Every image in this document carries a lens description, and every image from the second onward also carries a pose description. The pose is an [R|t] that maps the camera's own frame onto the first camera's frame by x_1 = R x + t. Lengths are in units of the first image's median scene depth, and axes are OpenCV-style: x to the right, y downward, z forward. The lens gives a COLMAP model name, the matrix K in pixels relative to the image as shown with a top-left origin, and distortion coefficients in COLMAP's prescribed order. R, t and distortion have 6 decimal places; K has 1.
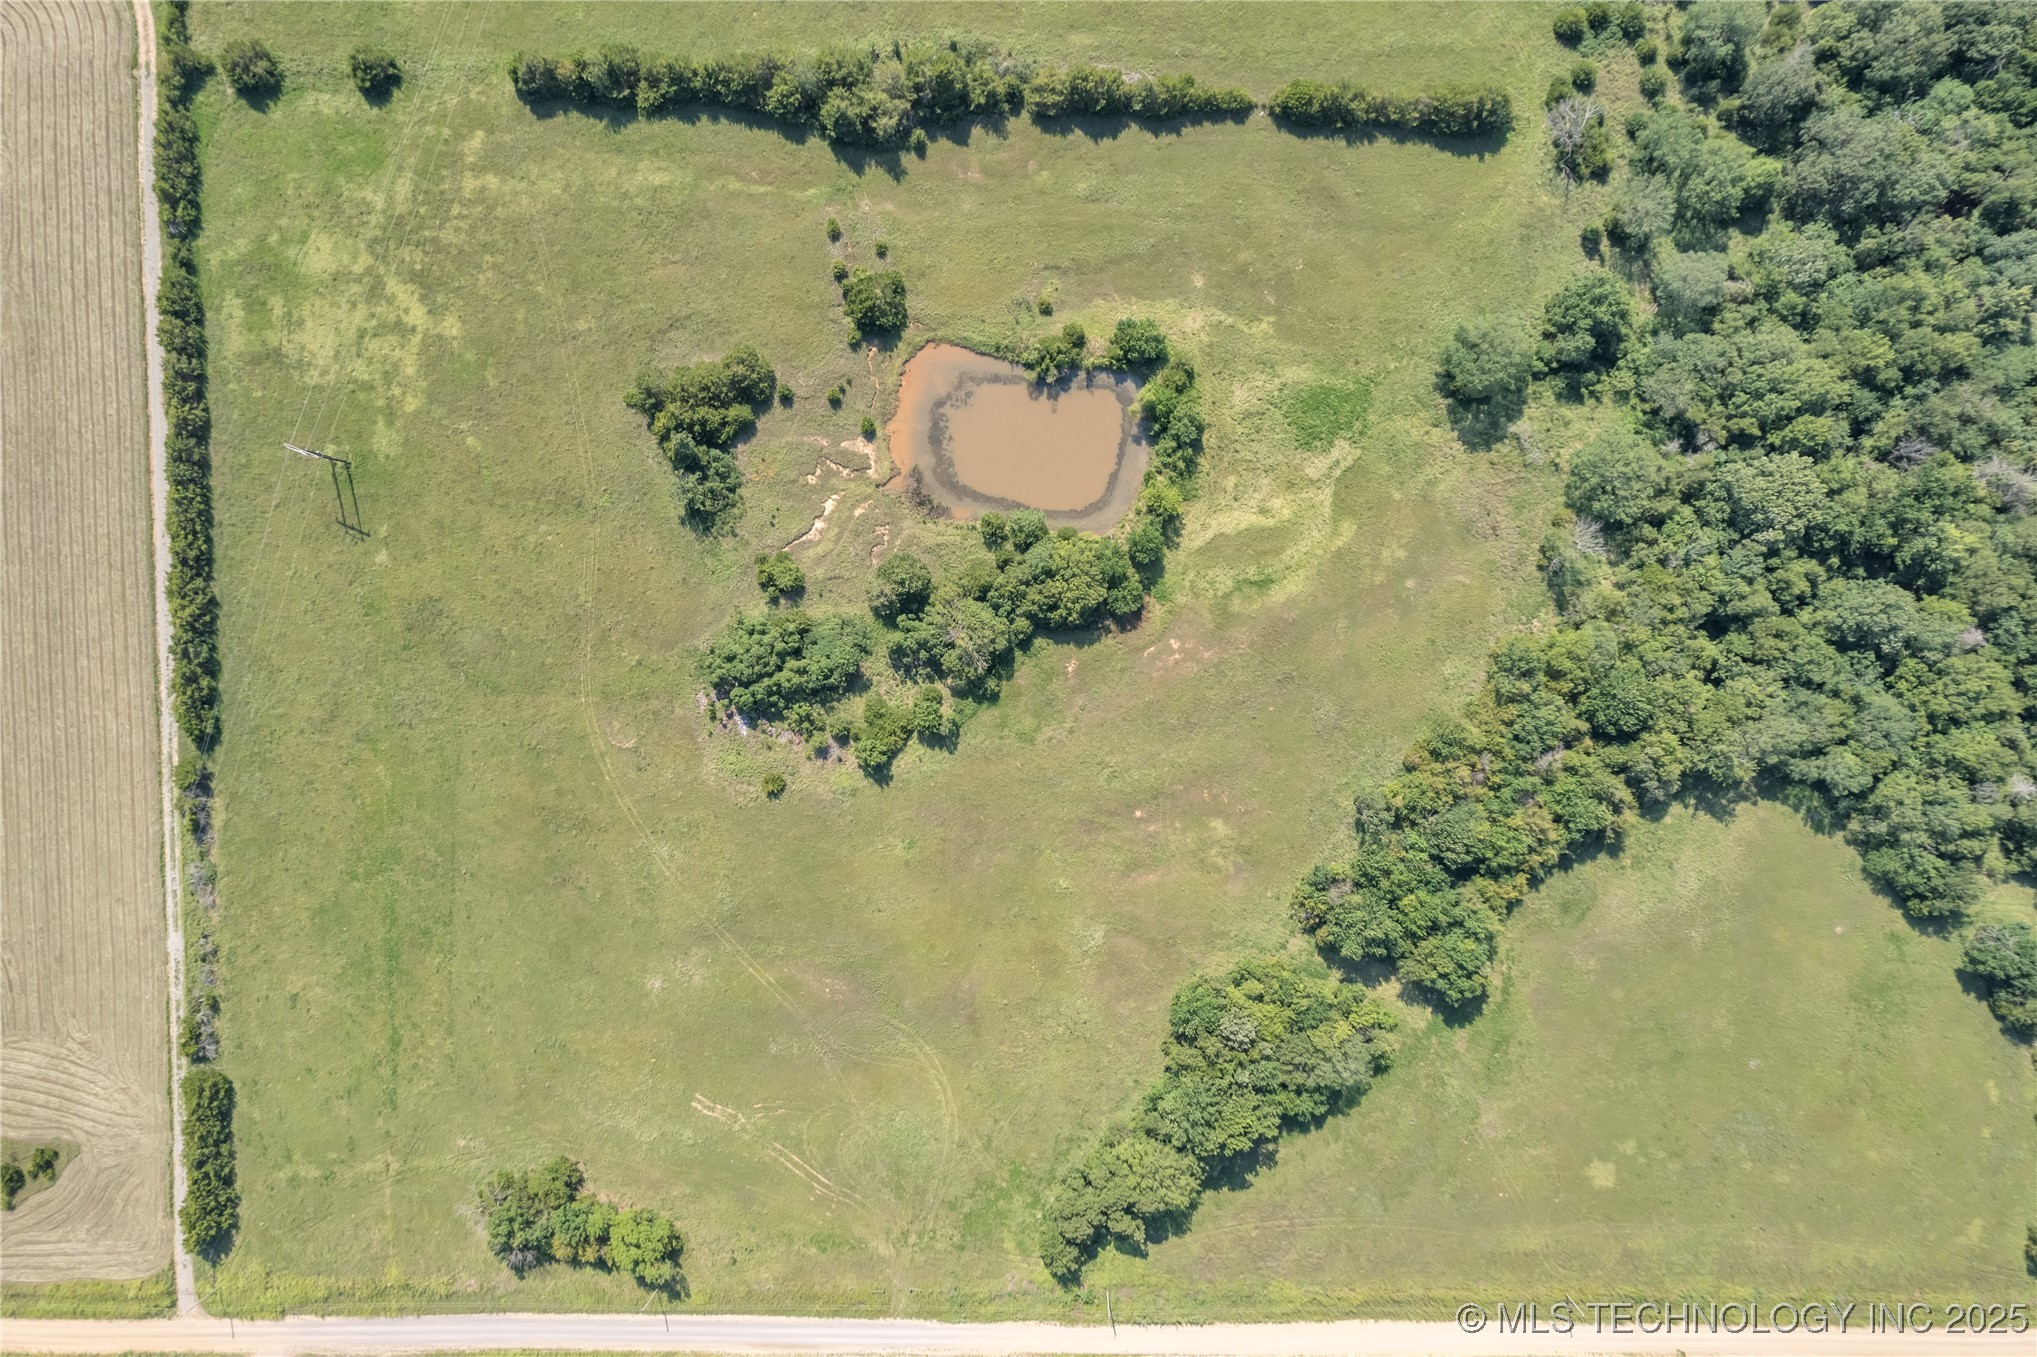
lens RADIAL K [[1230.0, 0, 1018.5], [0, 1230.0, 678.5], [0, 0, 1]] dist [-0.074564, 0.058474]
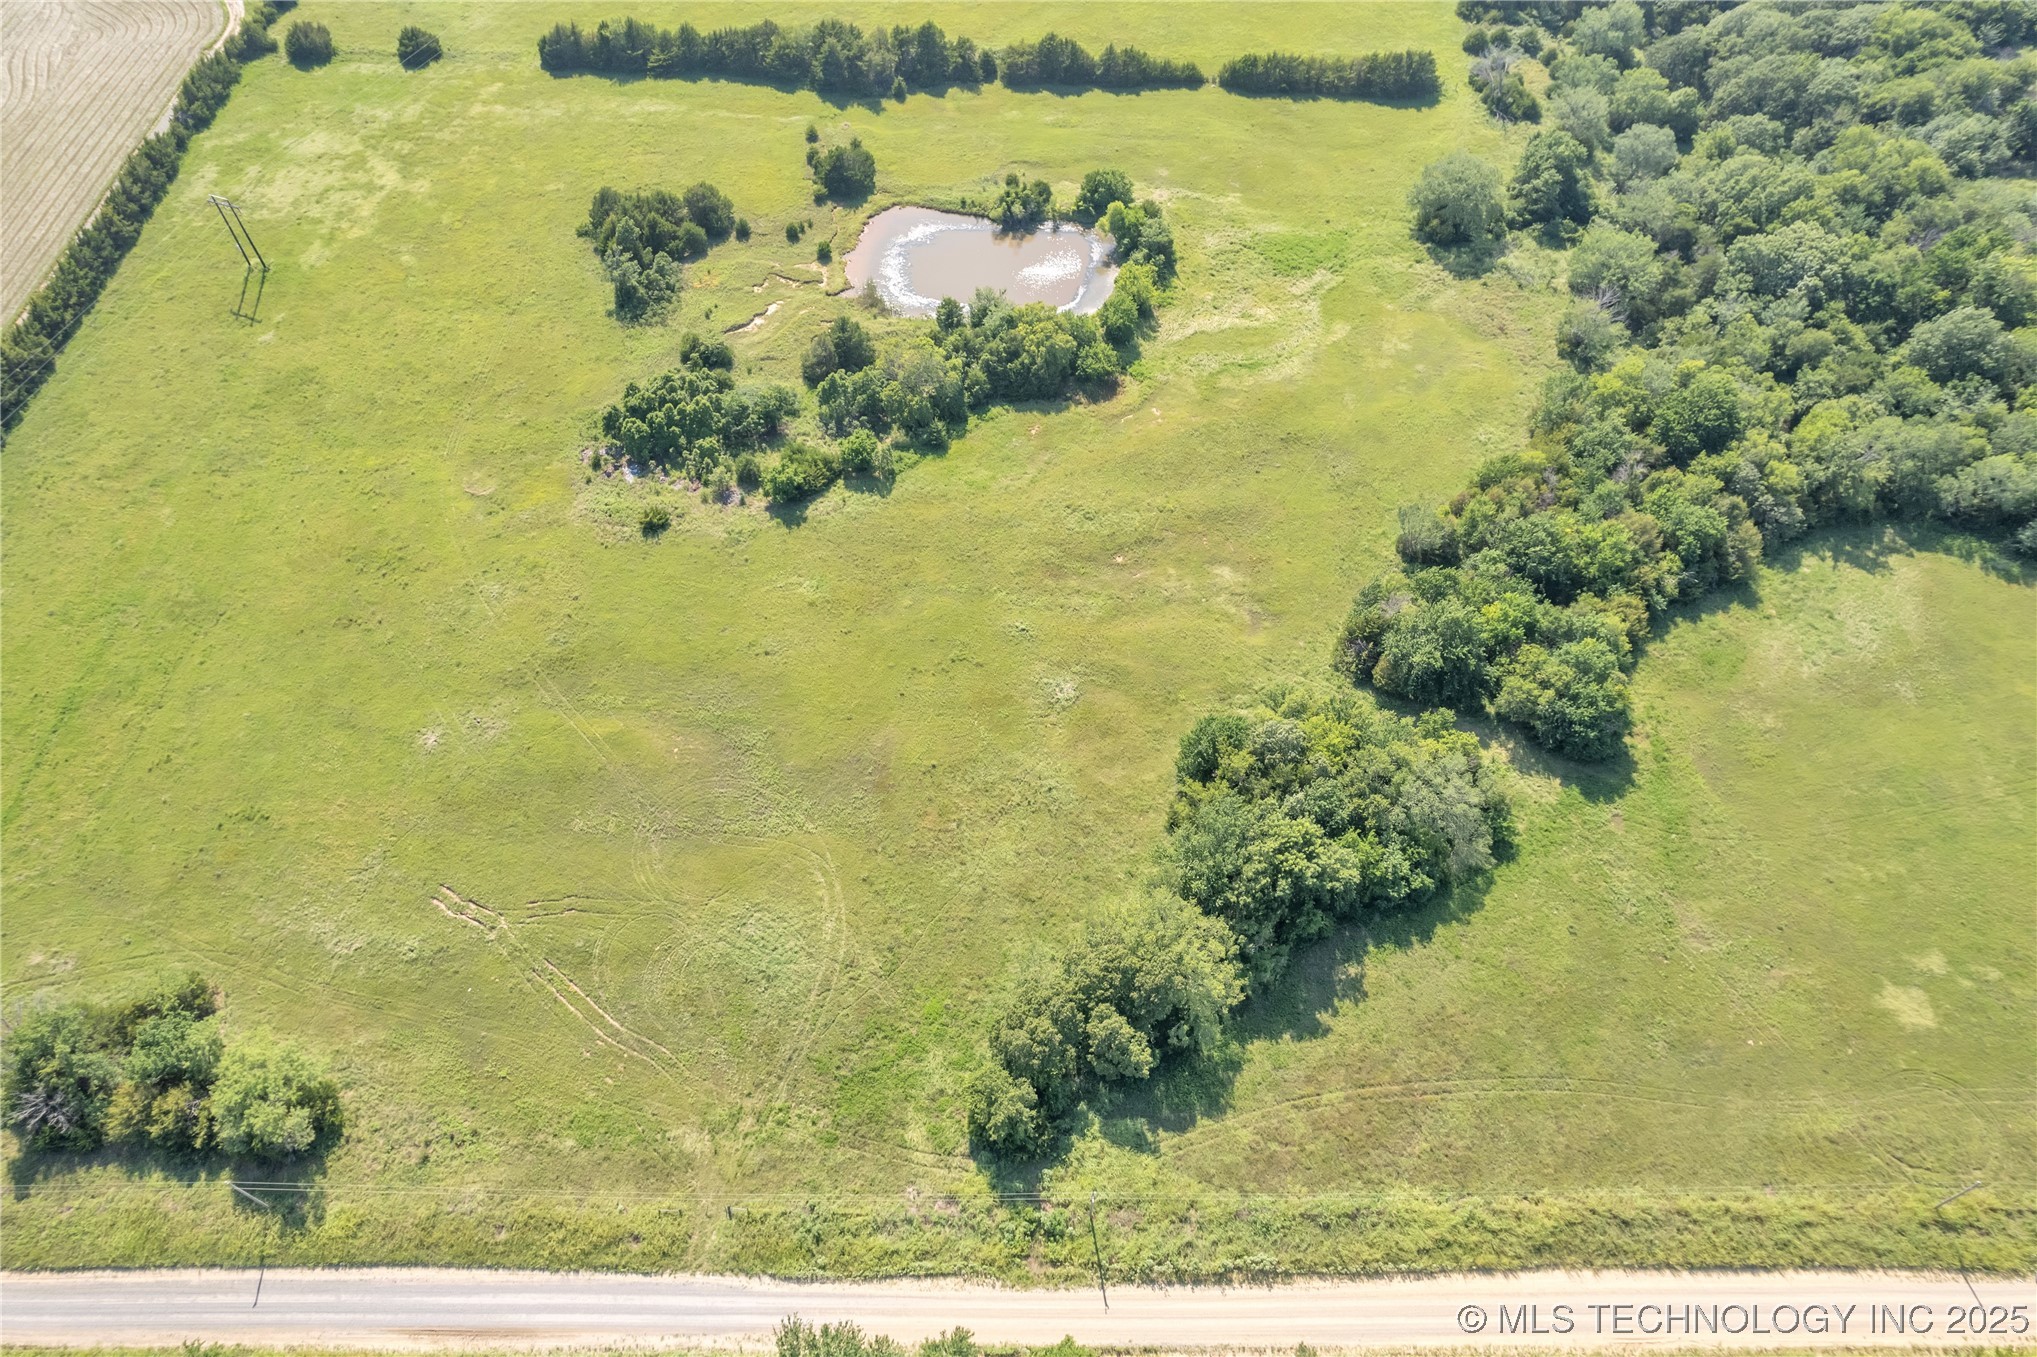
lens RADIAL K [[1230.0, 0, 1018.5], [0, 1230.0, 678.5], [0, 0, 1]] dist [-0.074564, 0.058474]
pose [[0.999759, 0.021868, 0.001859, 0.034424], [-0.016892, 0.820807, -0.570956, 0.612587], [-0.014012, 0.570787, 0.820978, 0.410151]]
